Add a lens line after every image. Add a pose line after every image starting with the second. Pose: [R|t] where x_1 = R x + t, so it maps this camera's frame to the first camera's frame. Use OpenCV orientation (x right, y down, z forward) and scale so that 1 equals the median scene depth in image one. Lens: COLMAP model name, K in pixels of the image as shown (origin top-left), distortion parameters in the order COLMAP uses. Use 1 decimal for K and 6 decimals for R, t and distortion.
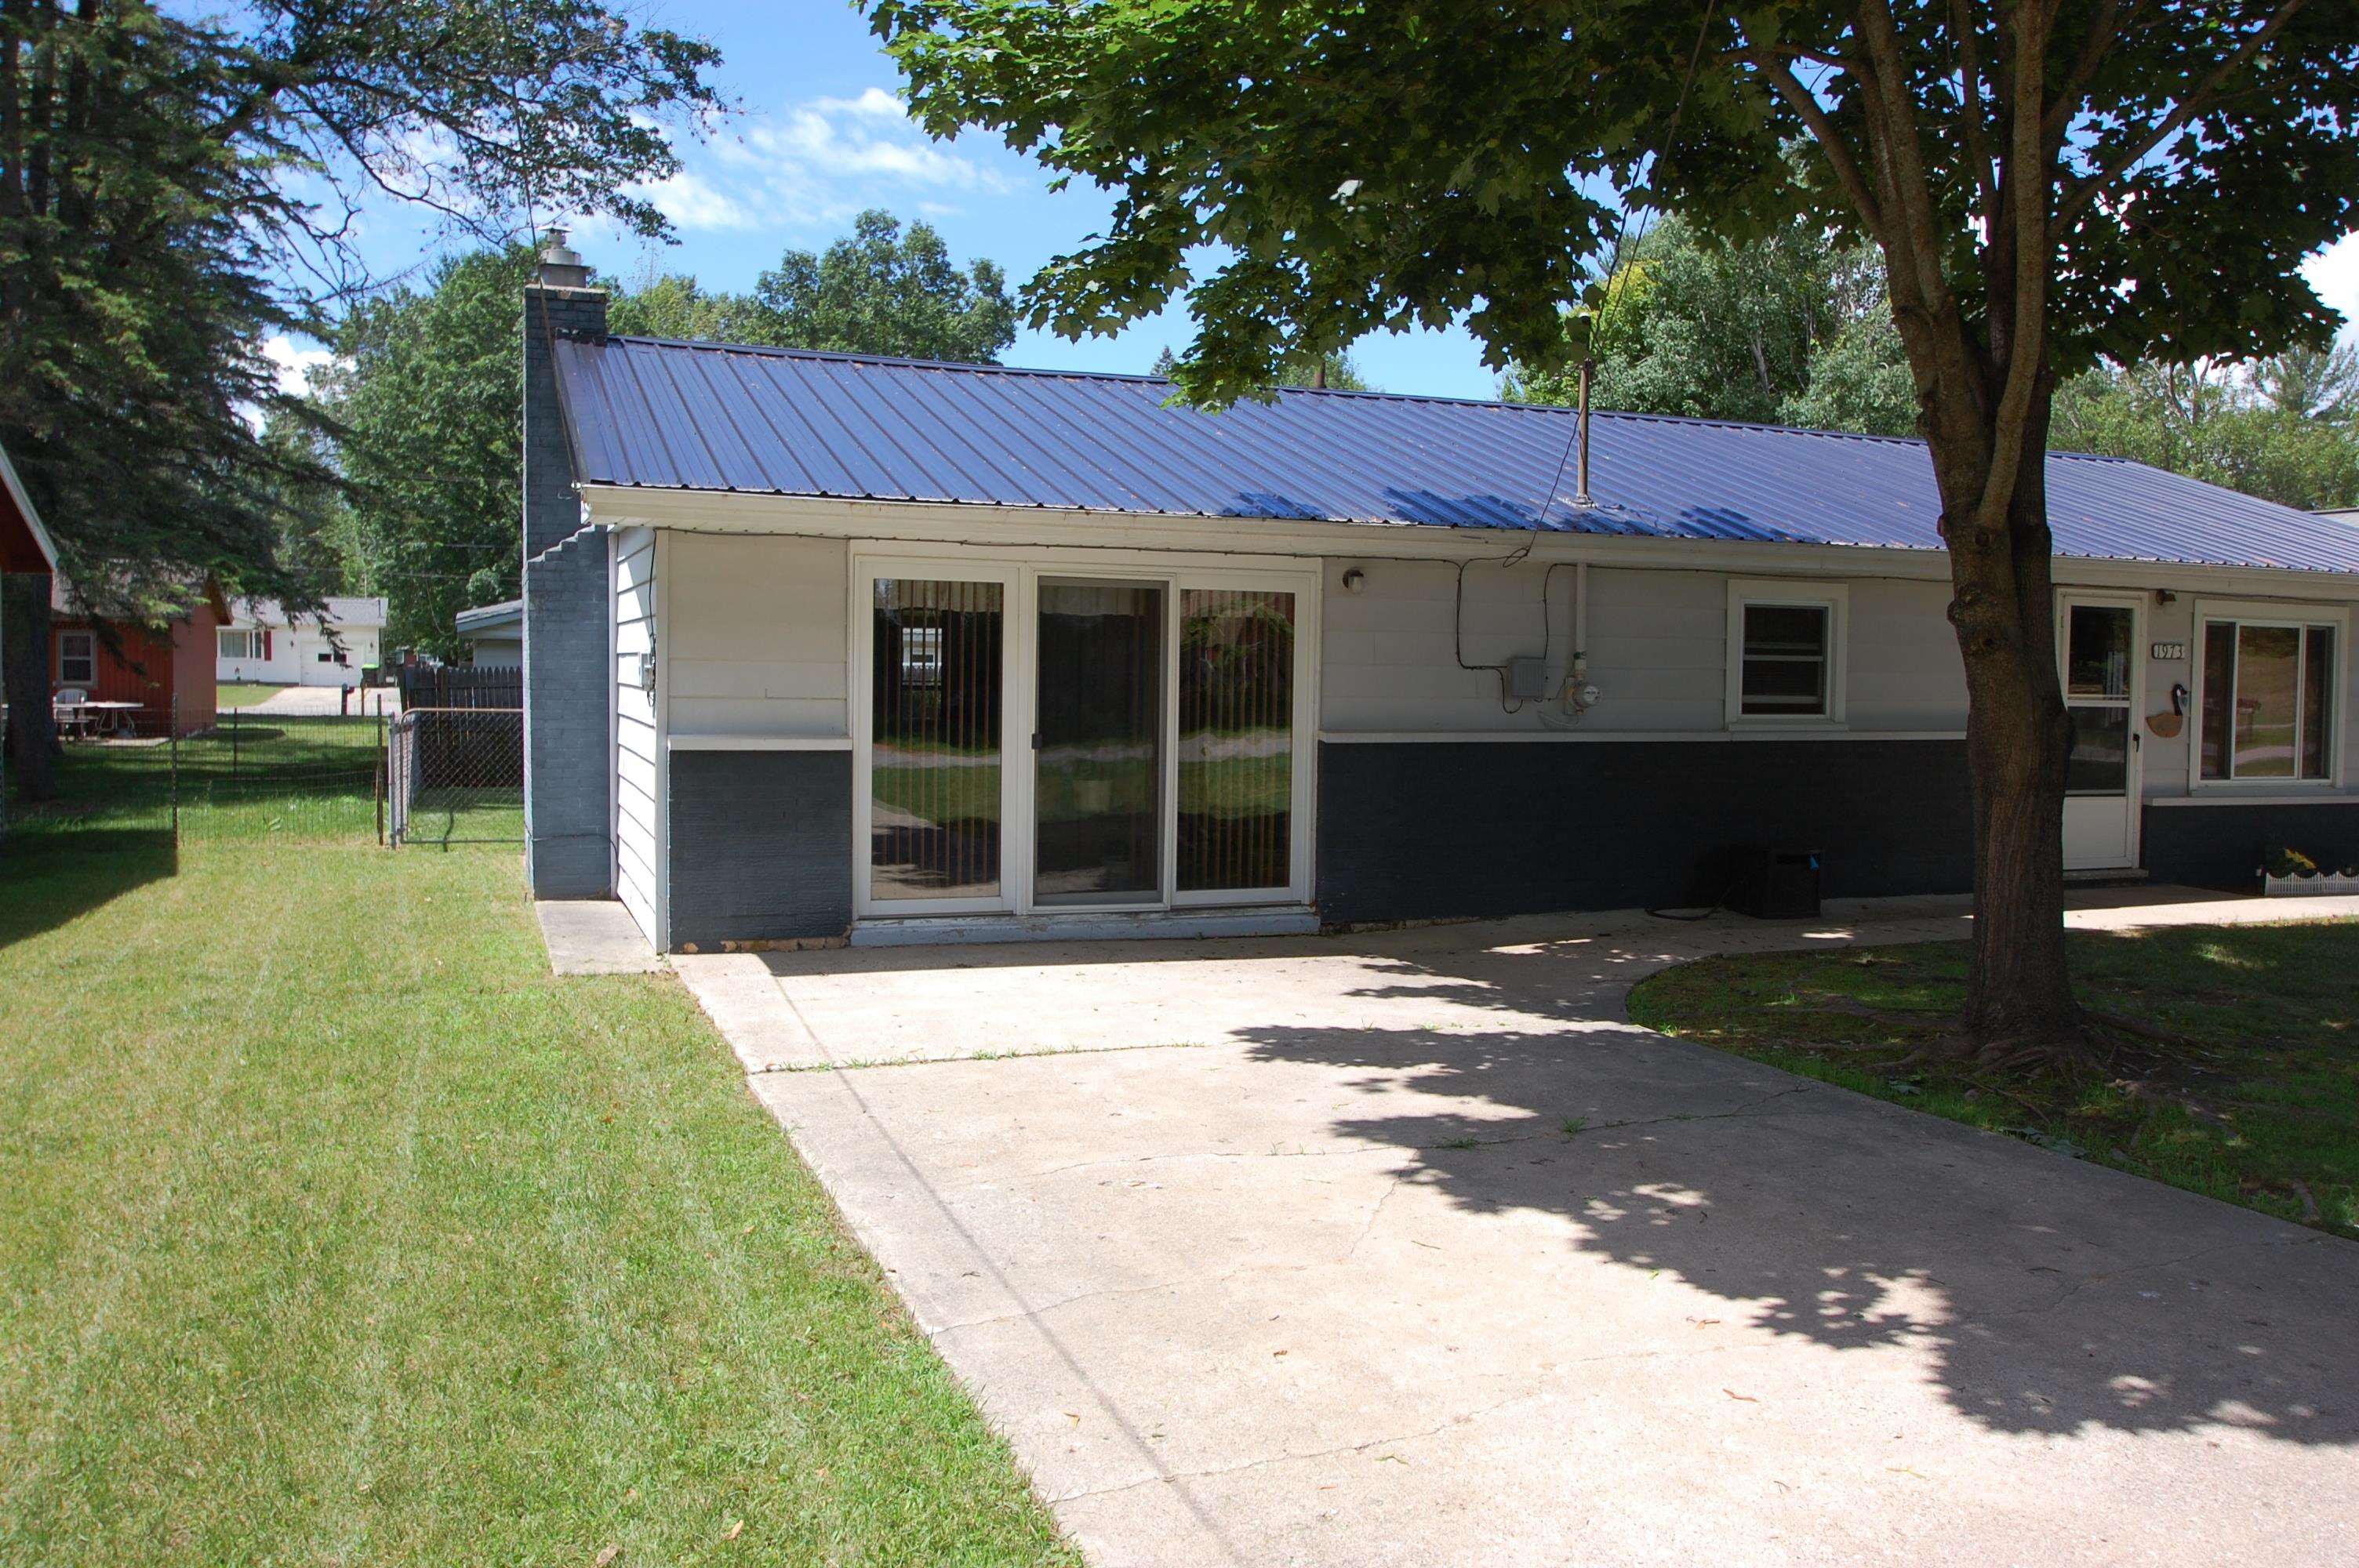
lens RADIAL K [[1884.6, 0, 1179.5], [0, 1884.6, 784.0], [0, 0, 1]] dist [0.006057, 0.000952]
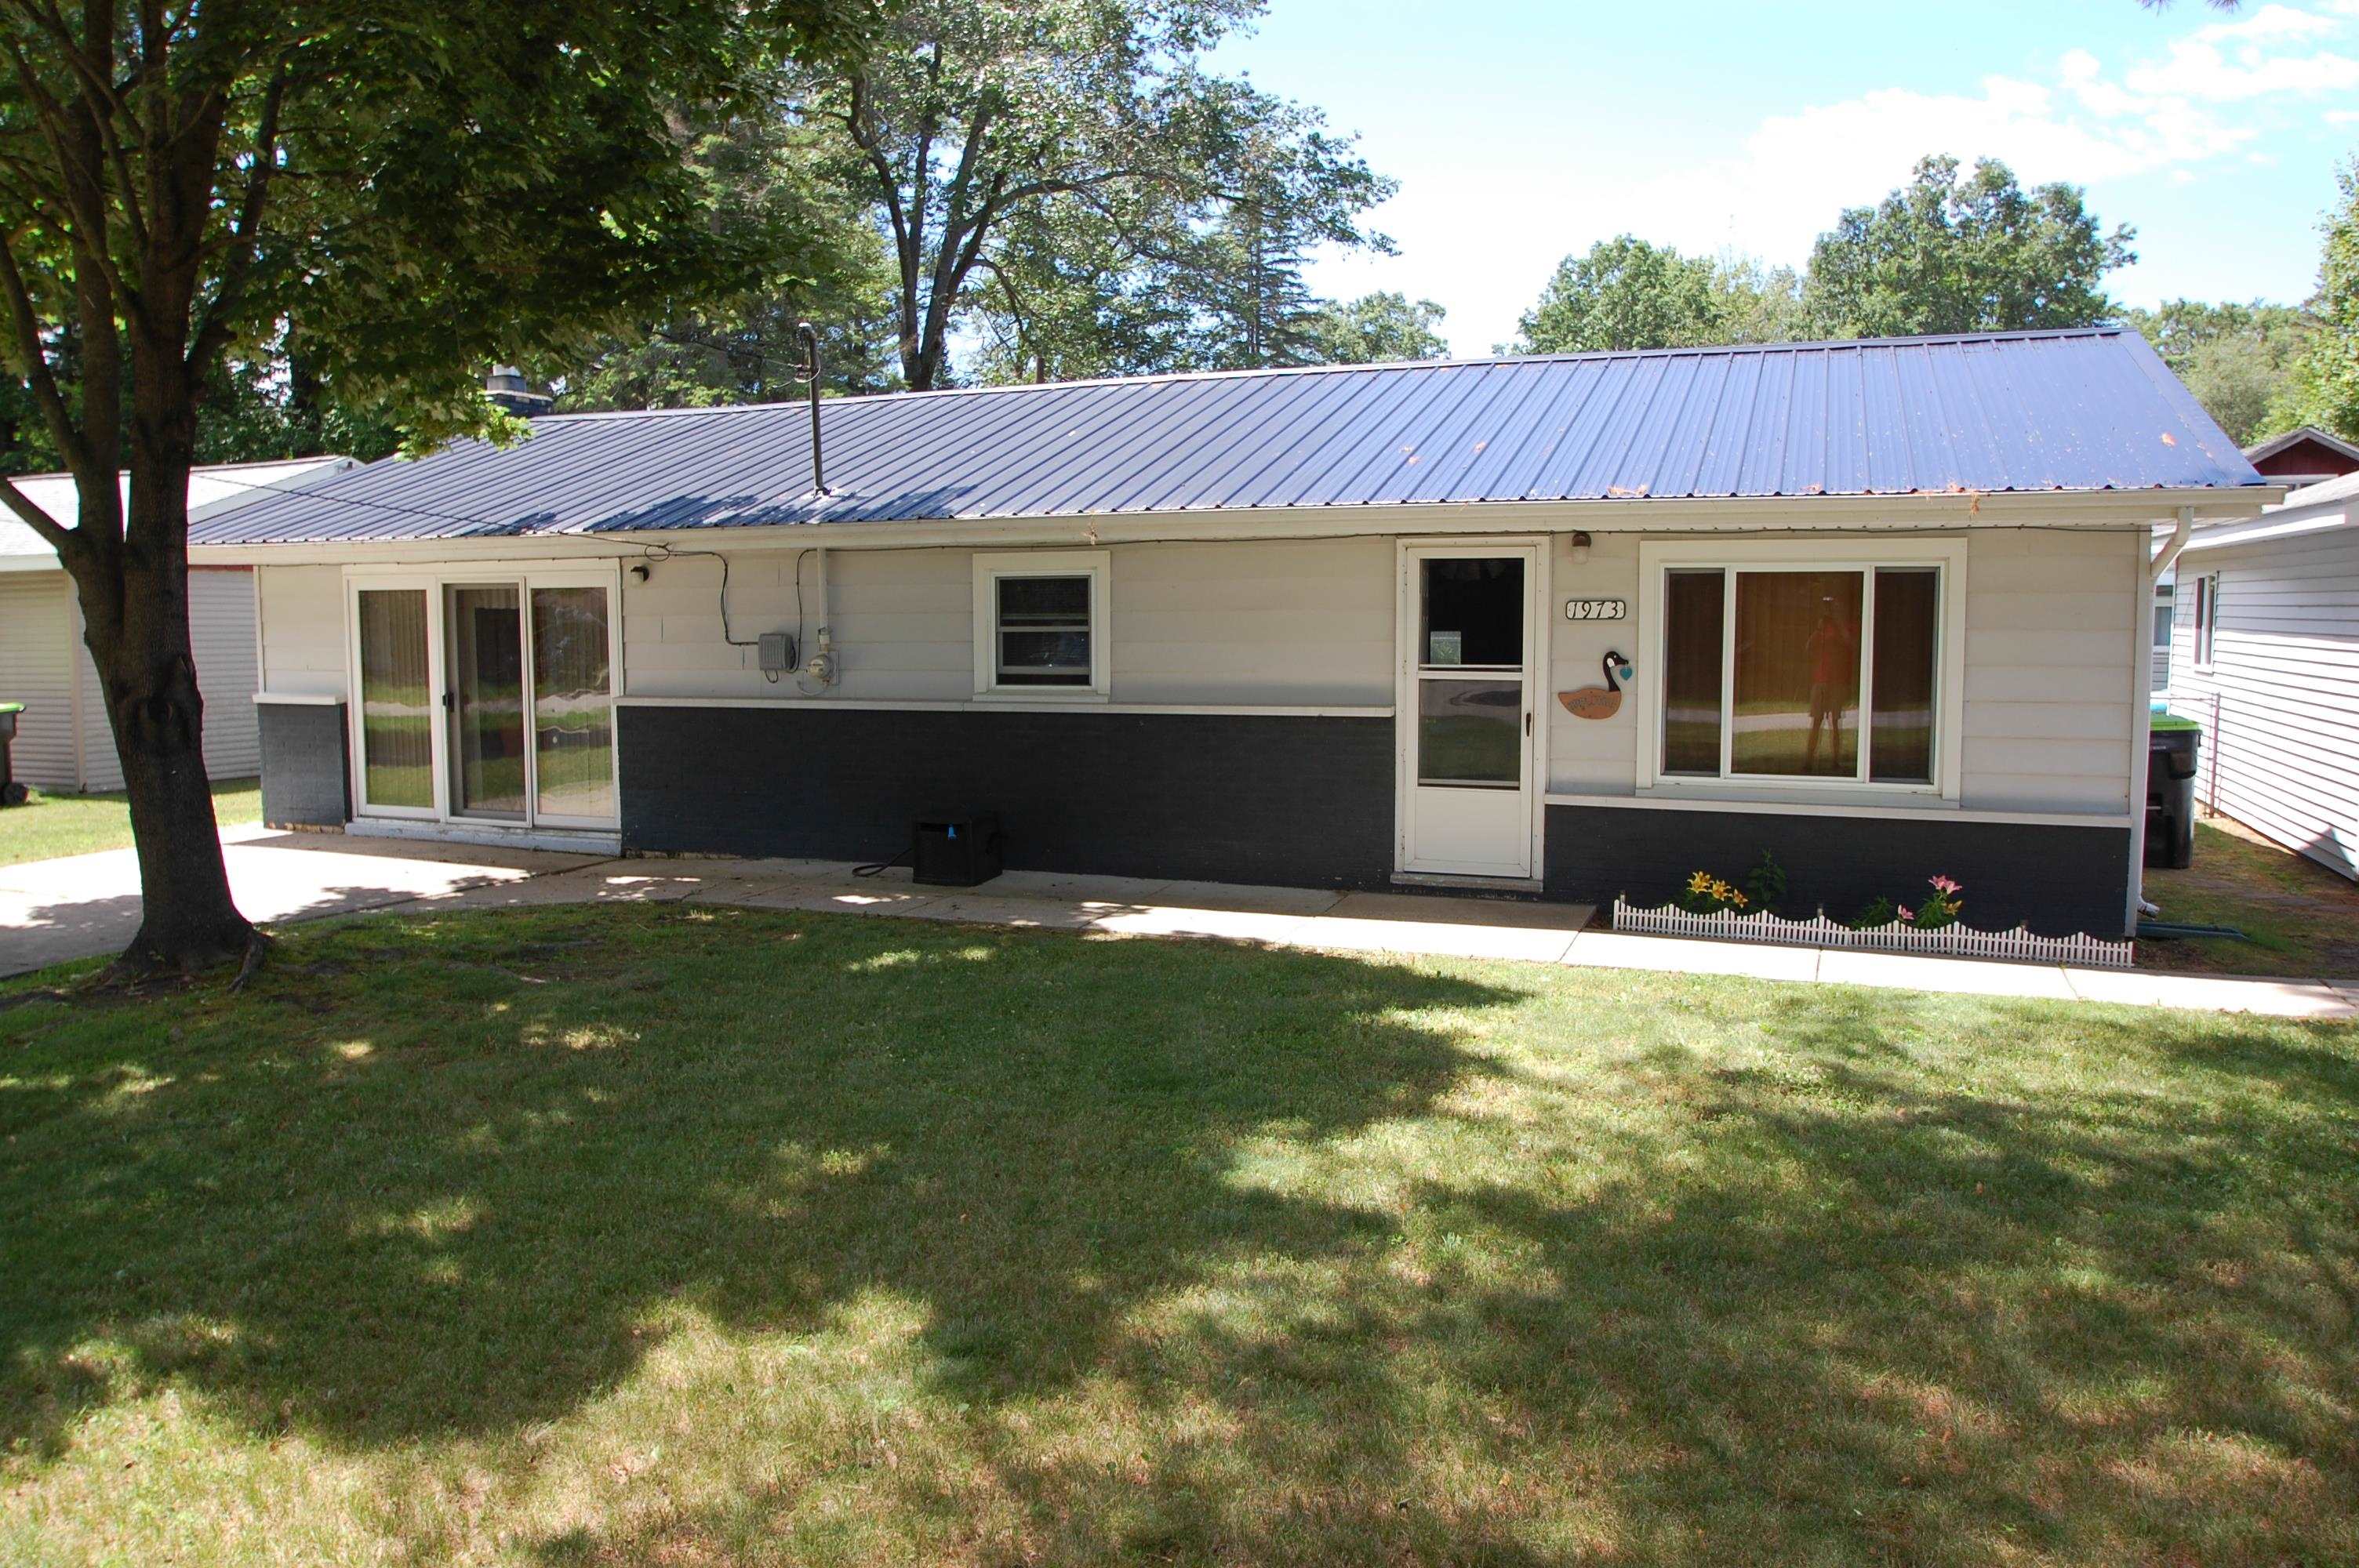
lens RADIAL K [[1638.4, 0, 1179.5], [0, 1638.4, 784.0], [0, 0, 1]] dist [0.004340, -0.112987]
pose [[0.703964, 0.059107, -0.707772, 0.977364], [-0.023154, 0.997911, 0.060308, -0.038451], [0.709859, -0.026067, 0.703862, 0.435143]]
